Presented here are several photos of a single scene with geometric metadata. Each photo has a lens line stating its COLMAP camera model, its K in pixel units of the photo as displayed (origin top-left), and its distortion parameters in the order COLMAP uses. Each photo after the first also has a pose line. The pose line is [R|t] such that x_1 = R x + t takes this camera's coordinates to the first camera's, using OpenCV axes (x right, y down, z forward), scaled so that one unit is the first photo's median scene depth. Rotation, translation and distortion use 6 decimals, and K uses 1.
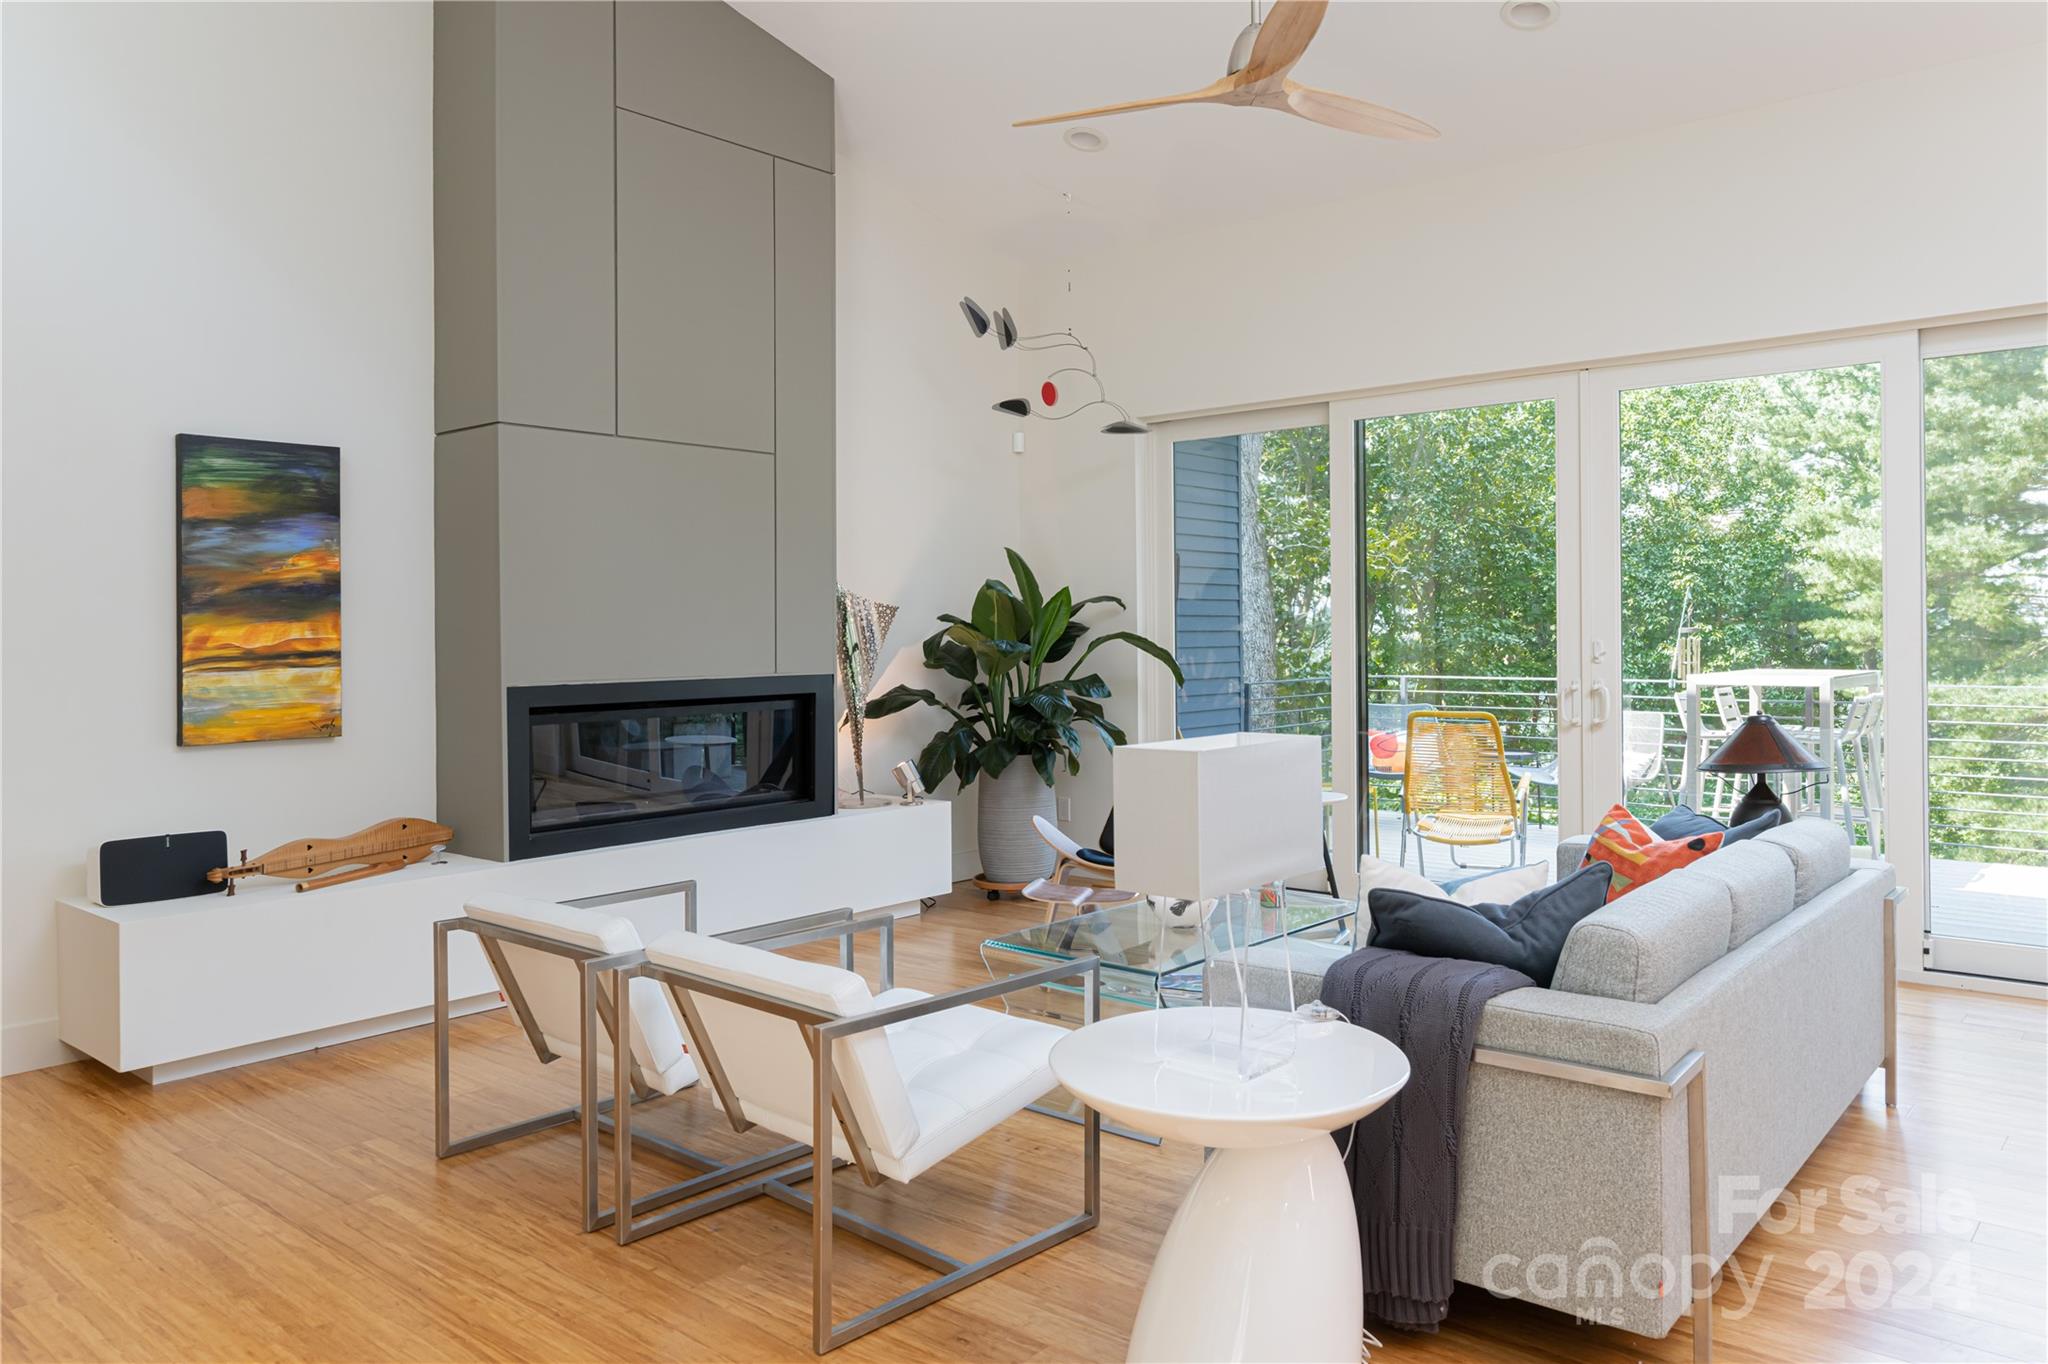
lens RADIAL K [[1430.1, 0, 1024.0], [0, 1430.1, 682.0], [0, 0, 1]] dist [-0.006119, -0.001000]
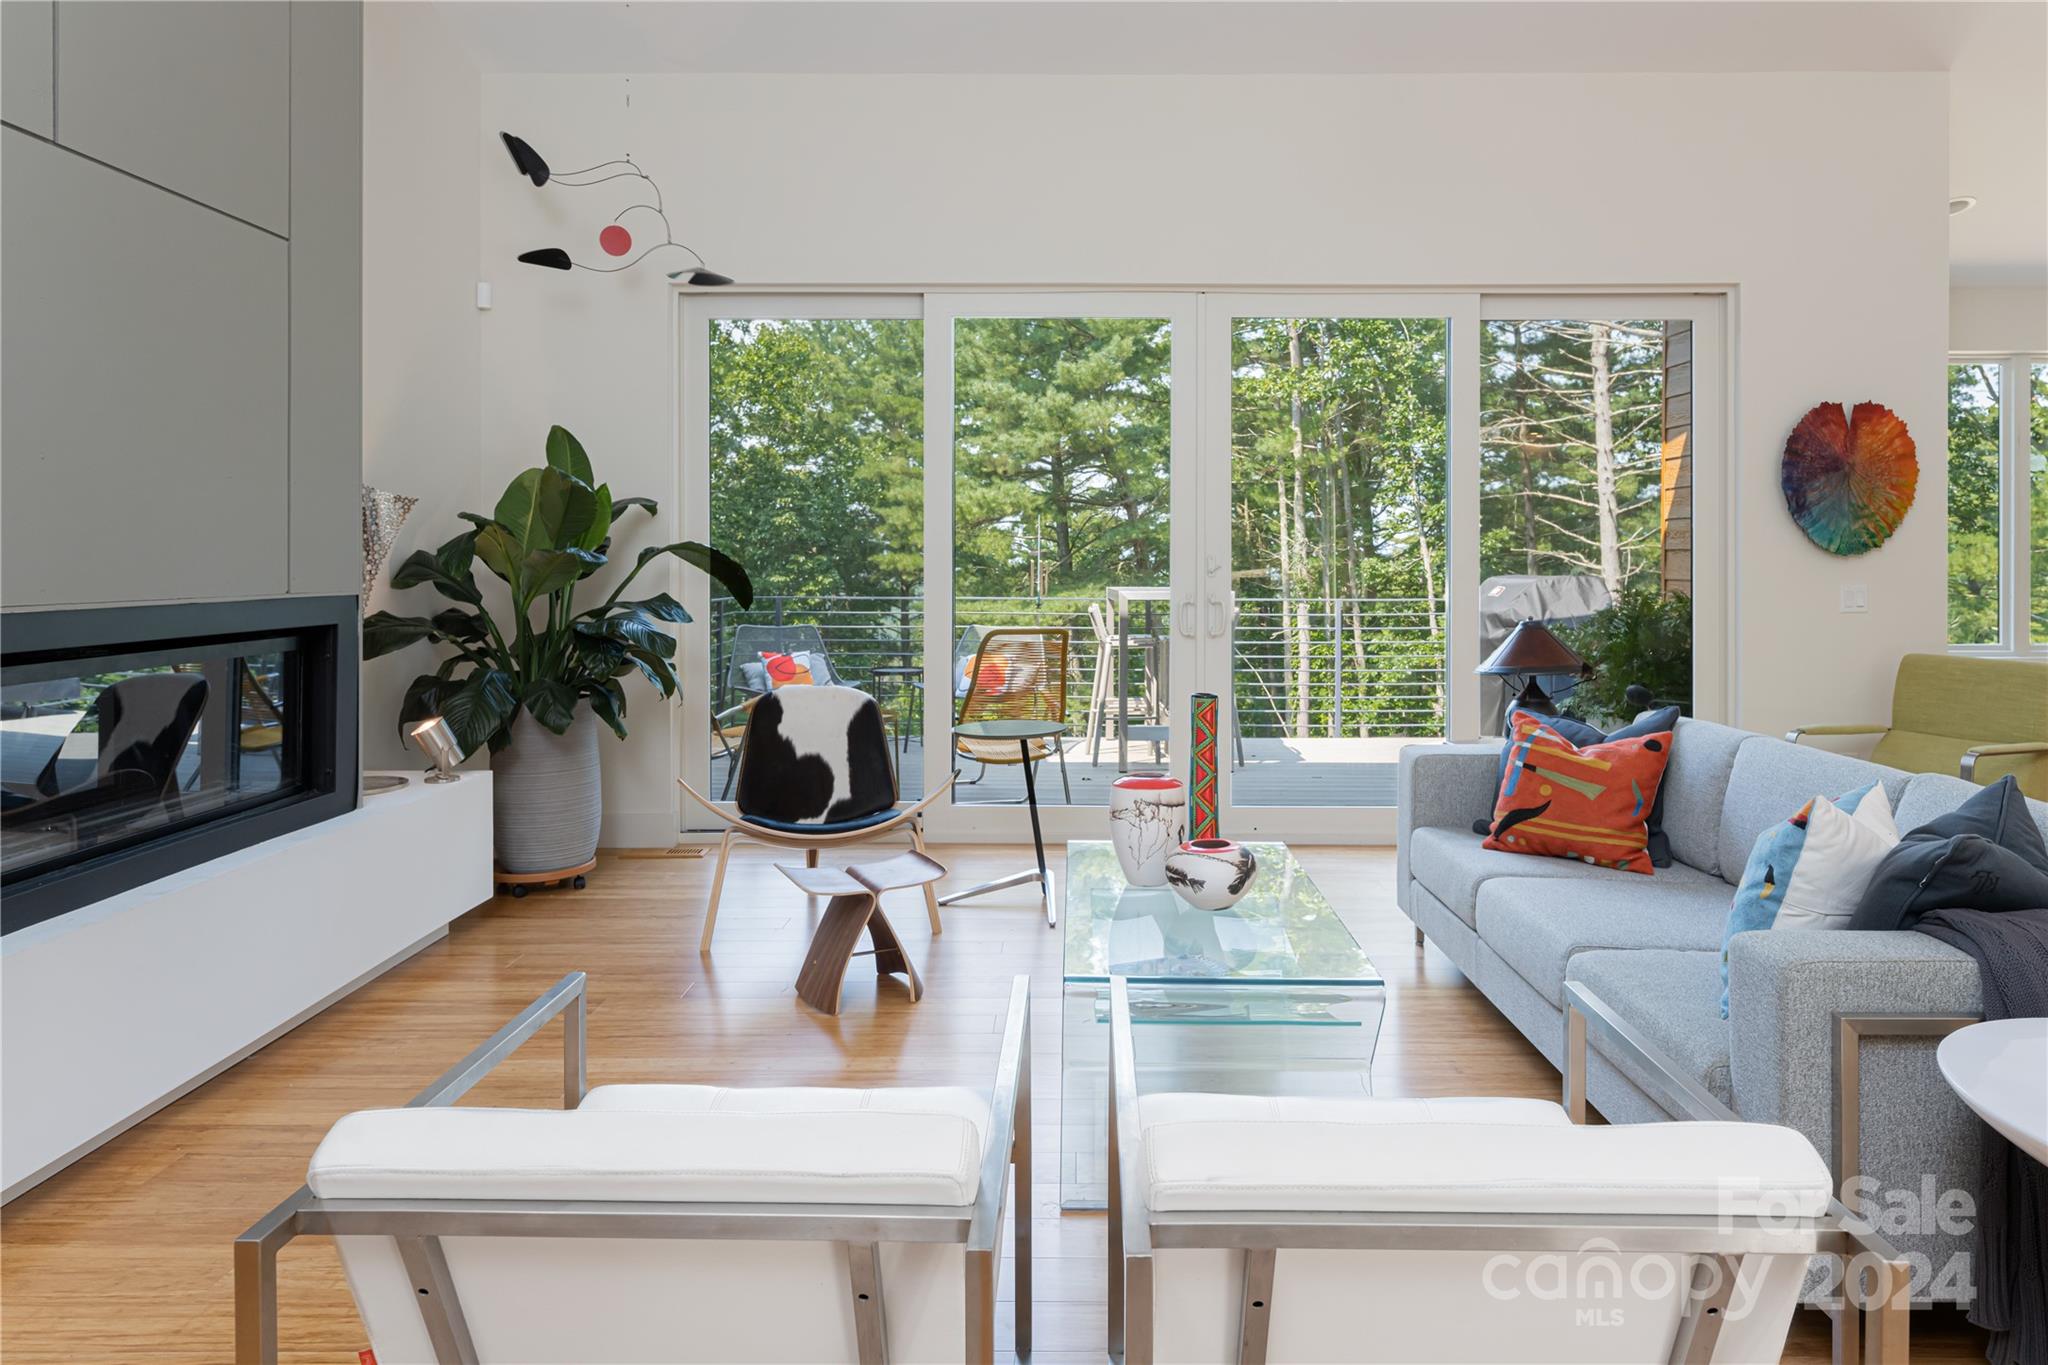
lens RADIAL K [[1264.4, 0, 1026.2], [0, 1264.4, 580.2], [0, 0, 1]] dist [0.000984, 0.001428]
pose [[0.766856, -0.001133, 0.641818, -0.320844], [0.015164, 0.999751, -0.016353, 0.001654], [-0.641640, 0.022273, 0.766683, 0.416296]]
